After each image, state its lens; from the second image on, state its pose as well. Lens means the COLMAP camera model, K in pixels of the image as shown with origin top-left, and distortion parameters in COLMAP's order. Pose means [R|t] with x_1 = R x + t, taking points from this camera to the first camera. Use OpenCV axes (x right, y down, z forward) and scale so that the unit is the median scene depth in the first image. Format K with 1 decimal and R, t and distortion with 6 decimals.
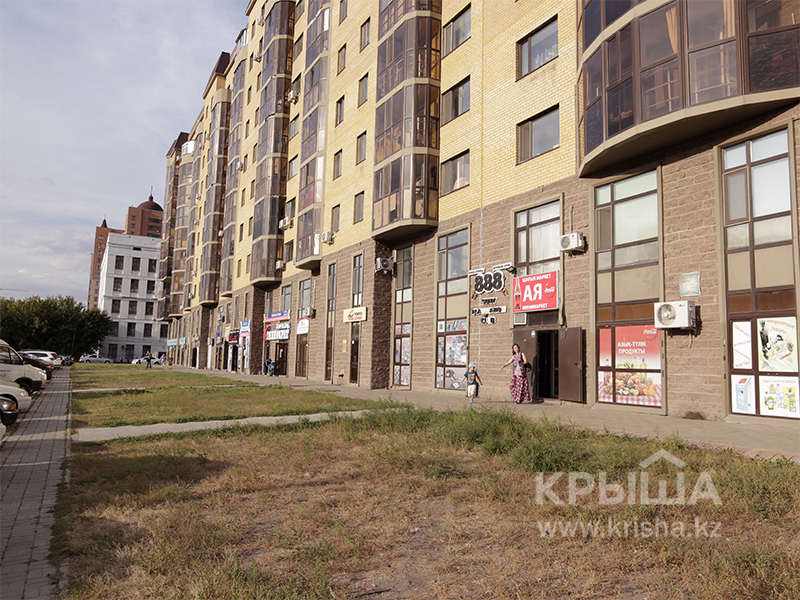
lens RADIAL K [[599.2, 0, 400.0], [0, 599.2, 300.0], [0, 0, 1]] dist [-0.033012, 0.005442]
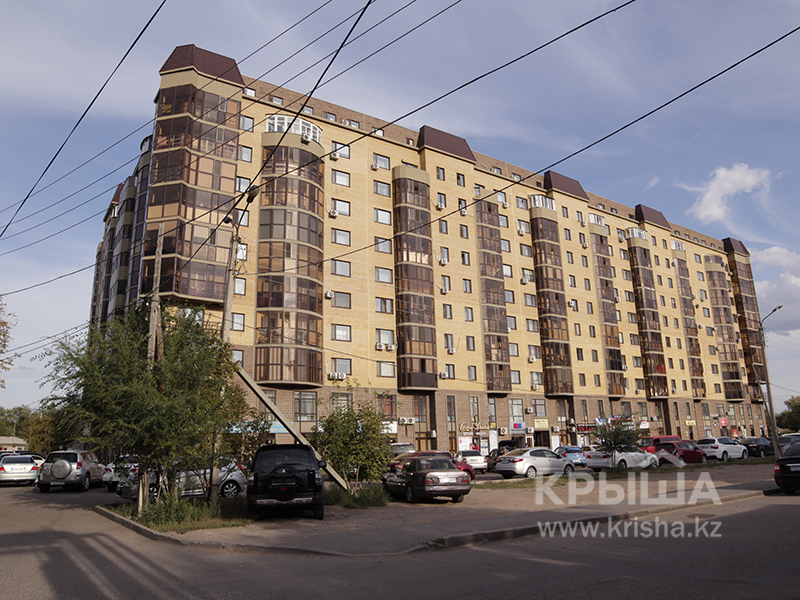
lens RADIAL K [[599.2, 0, 400.0], [0, 599.2, 300.0], [0, 0, 1]] dist [-0.033012, 0.005442]
pose [[-0.081301, 0.207458, 0.974860, -0.568794], [-0.073882, 0.974152, -0.213469, 0.031477], [-0.993947, -0.089380, -0.063872, 0.507332]]
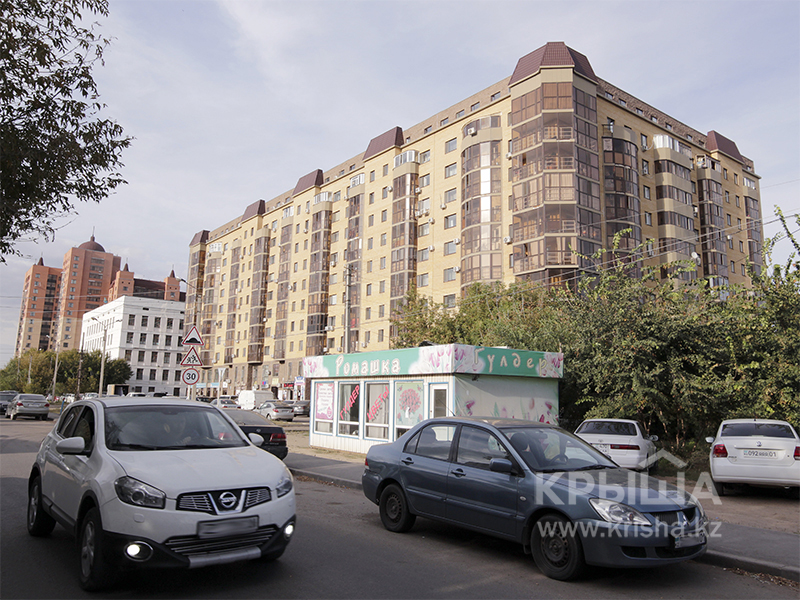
lens RADIAL K [[599.2, 0, 400.0], [0, 599.2, 300.0], [0, 0, 1]] dist [-0.033012, 0.005442]
pose [[0.993600, 0.014145, 0.112068, -0.053806], [-0.007038, 0.997953, -0.063560, -0.029377], [-0.112738, 0.062365, 0.991666, -0.300983]]
